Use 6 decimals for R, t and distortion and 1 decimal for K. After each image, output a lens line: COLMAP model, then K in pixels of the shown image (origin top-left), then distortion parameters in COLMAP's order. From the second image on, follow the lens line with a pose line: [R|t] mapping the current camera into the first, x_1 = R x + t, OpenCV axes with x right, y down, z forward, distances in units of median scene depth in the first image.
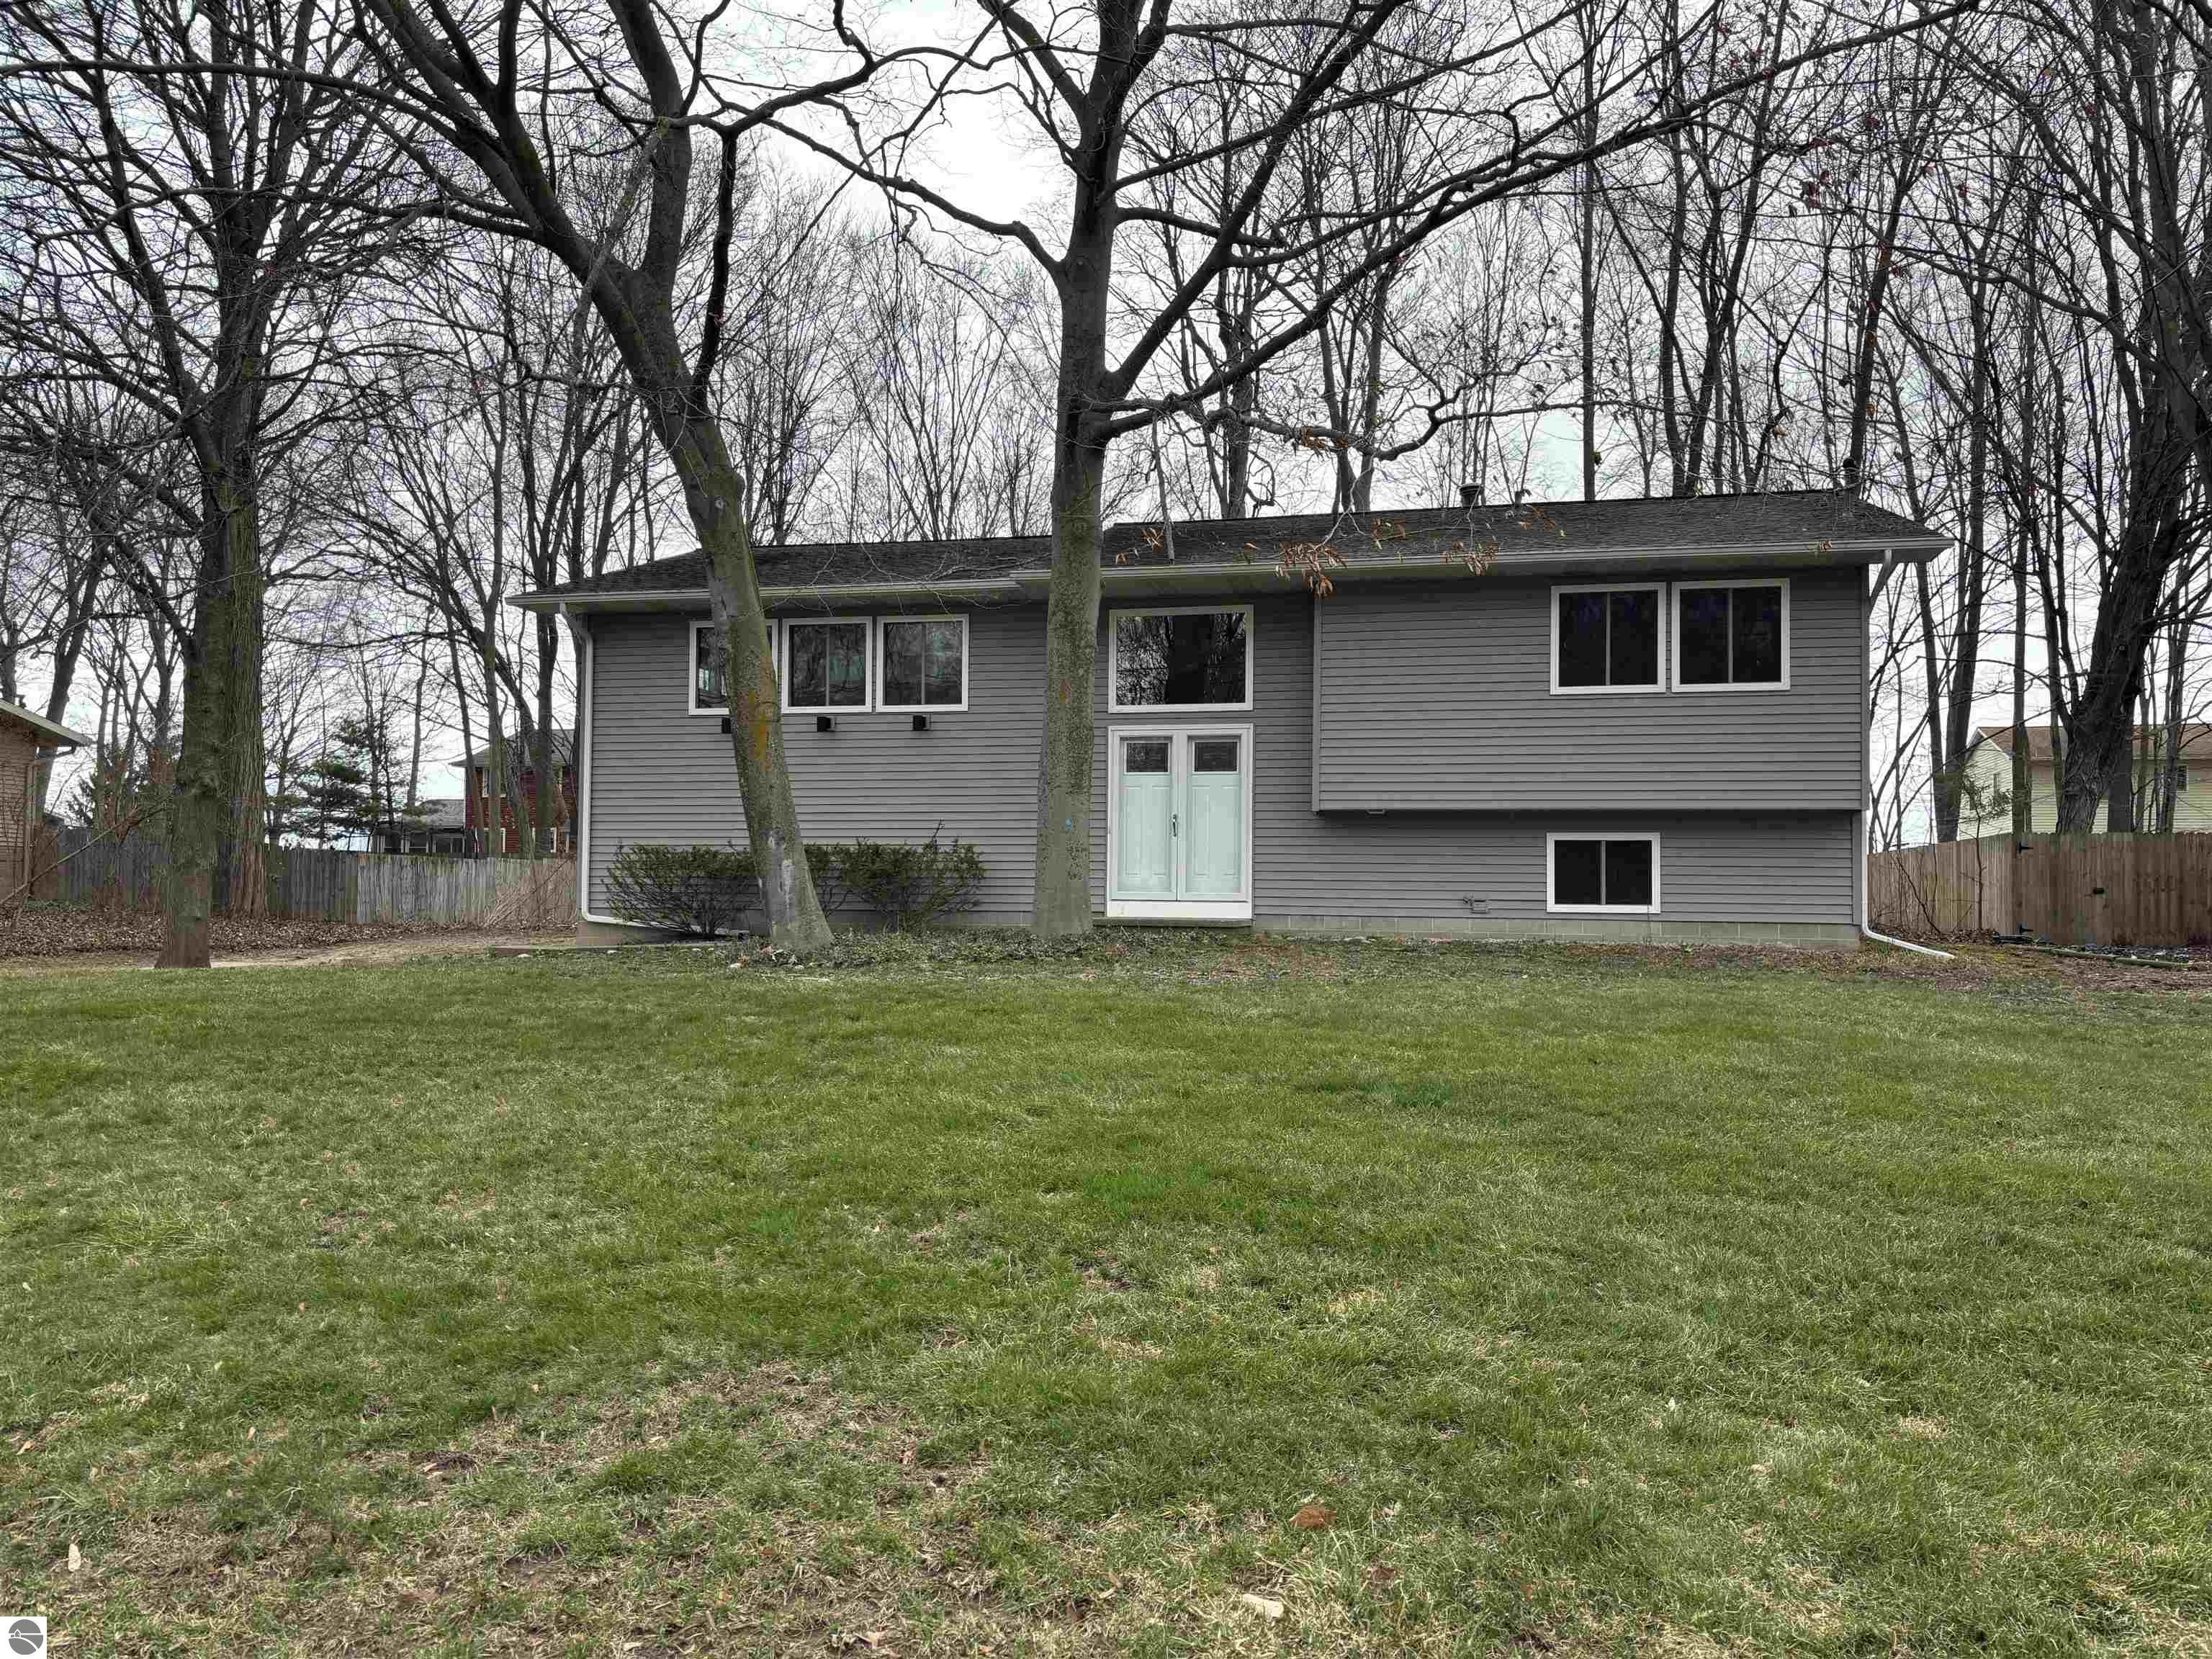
lens RADIAL K [[1665.5, 0, 1106.0], [0, 1665.5, 829.5], [0, 0, 1]] dist [0.053730, -0.058349]
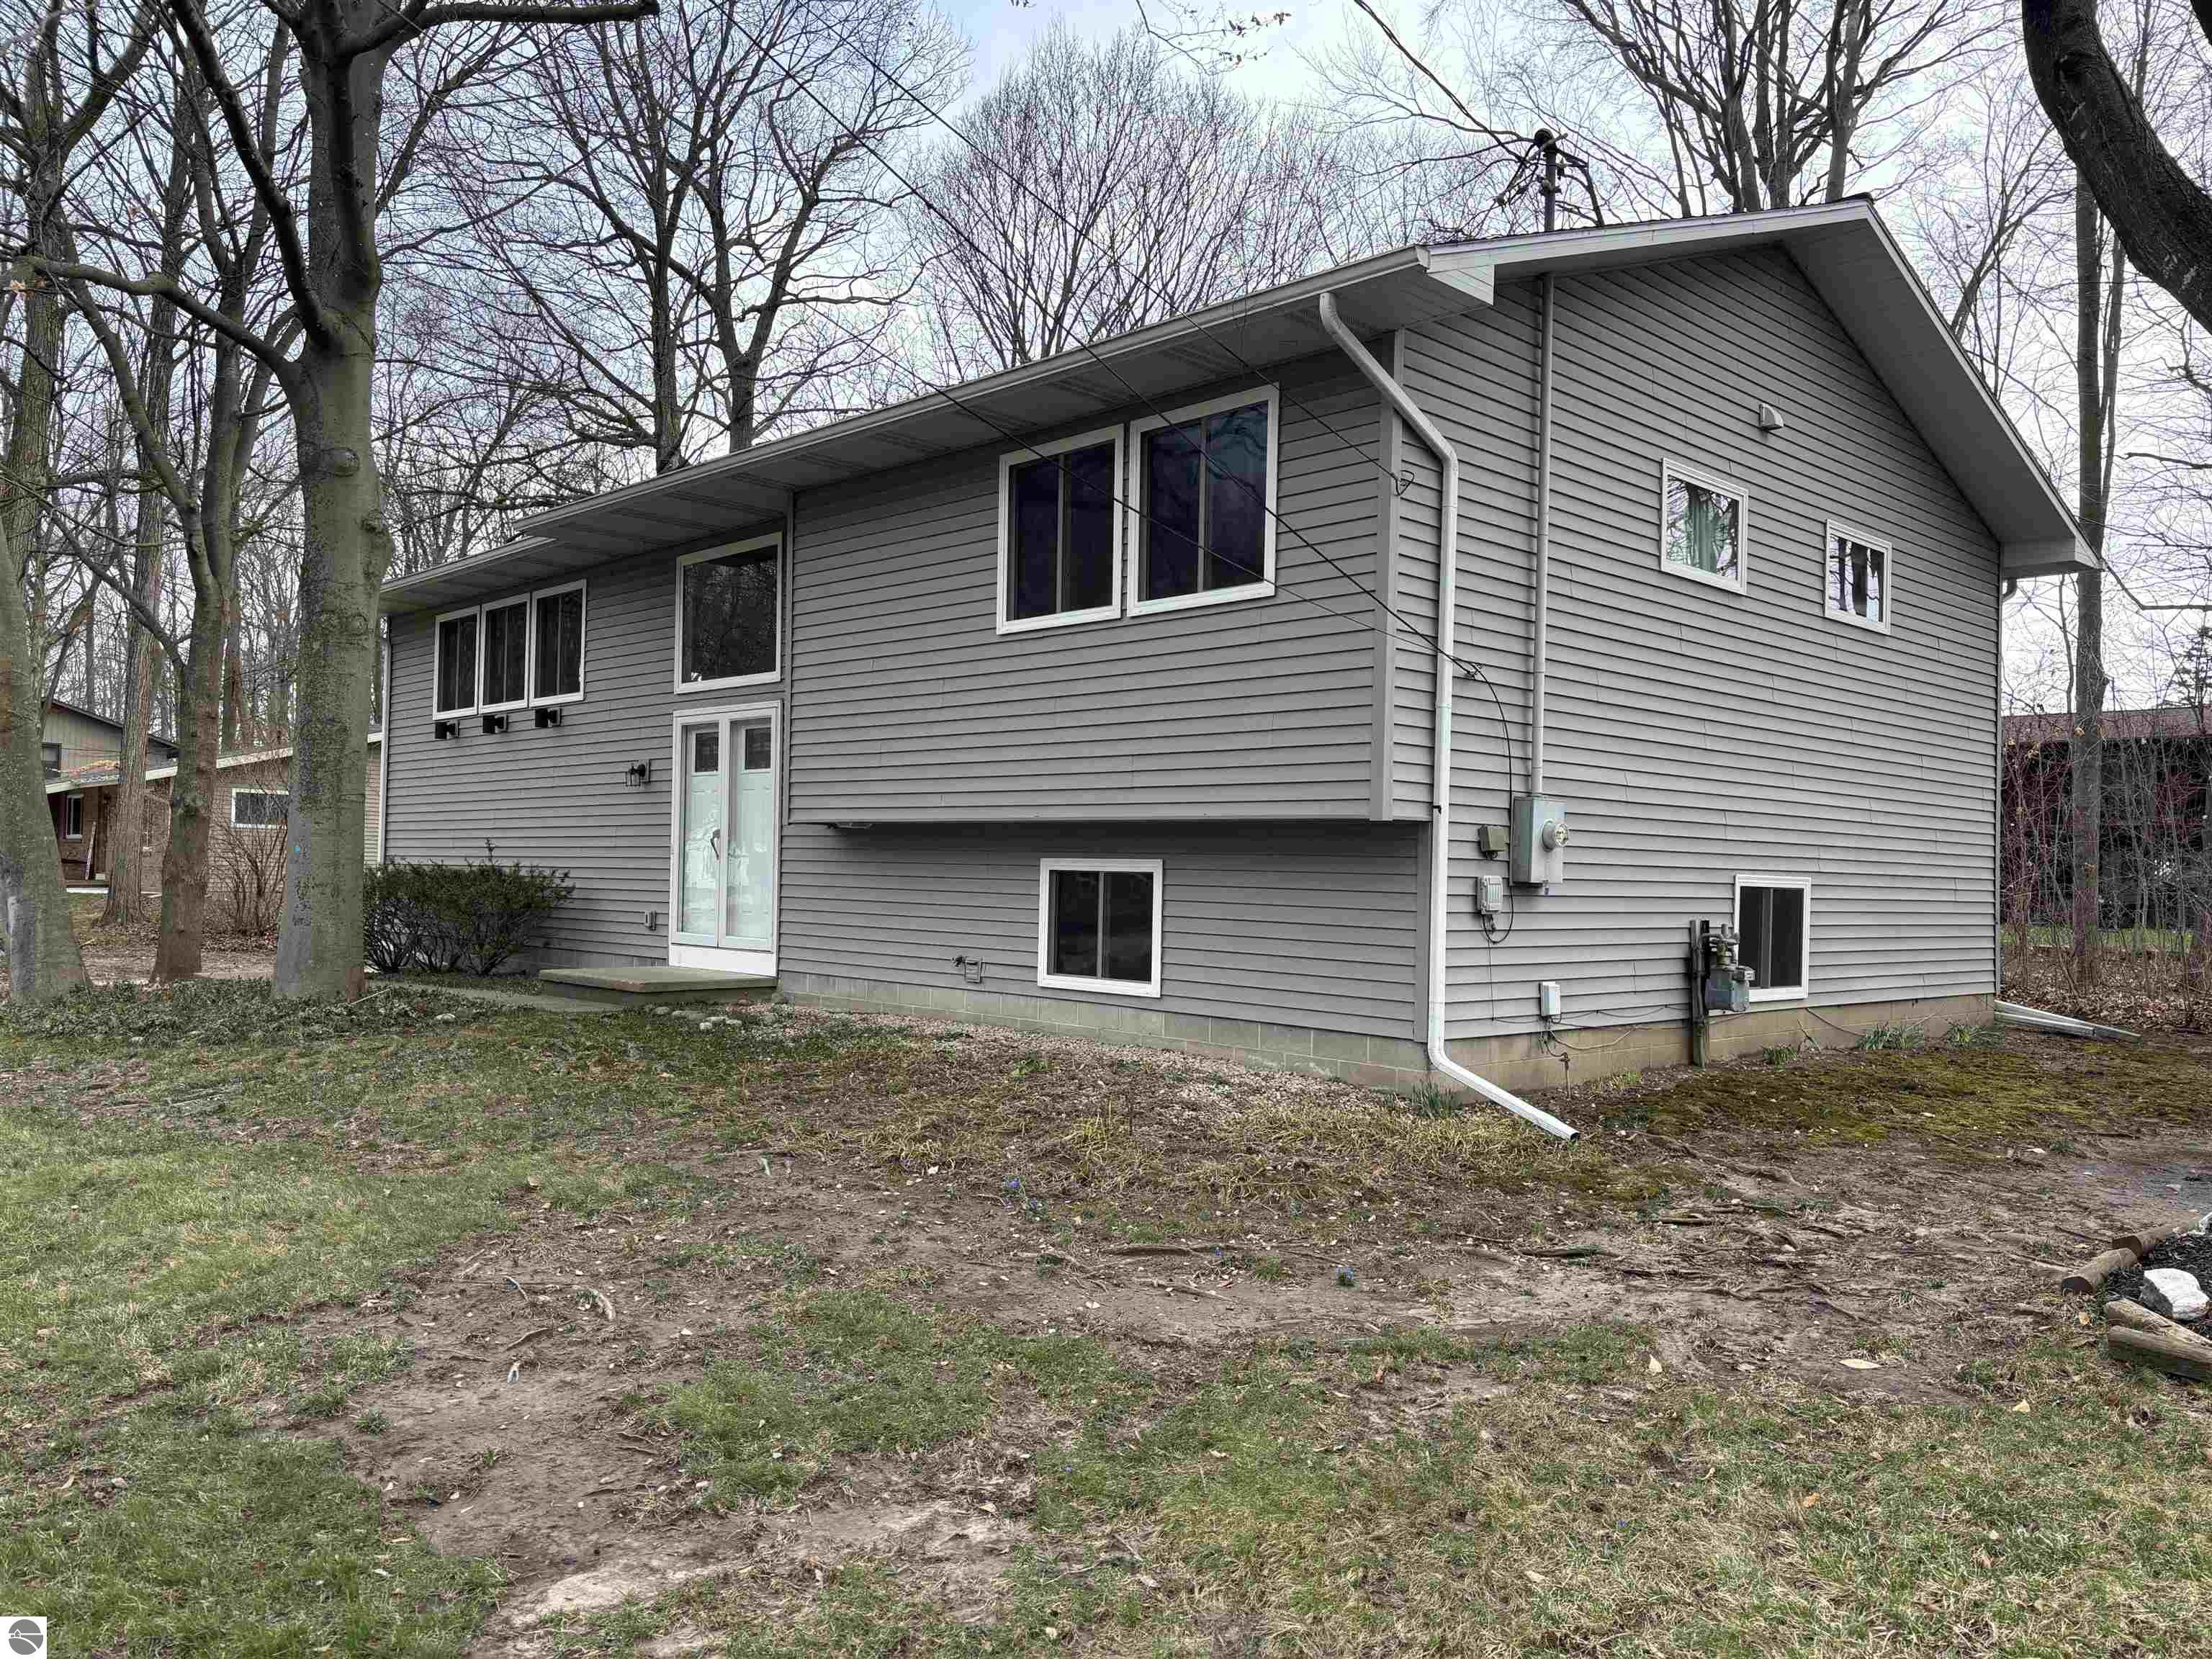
lens RADIAL K [[1665.5, 0, 1106.0], [0, 1665.5, 829.5], [0, 0, 1]] dist [0.053730, -0.058349]
pose [[0.869926, -0.006639, -0.493137, 0.588448], [0.009468, 0.999950, 0.003241, -0.010368], [0.493091, -0.007489, 0.869945, 0.476037]]
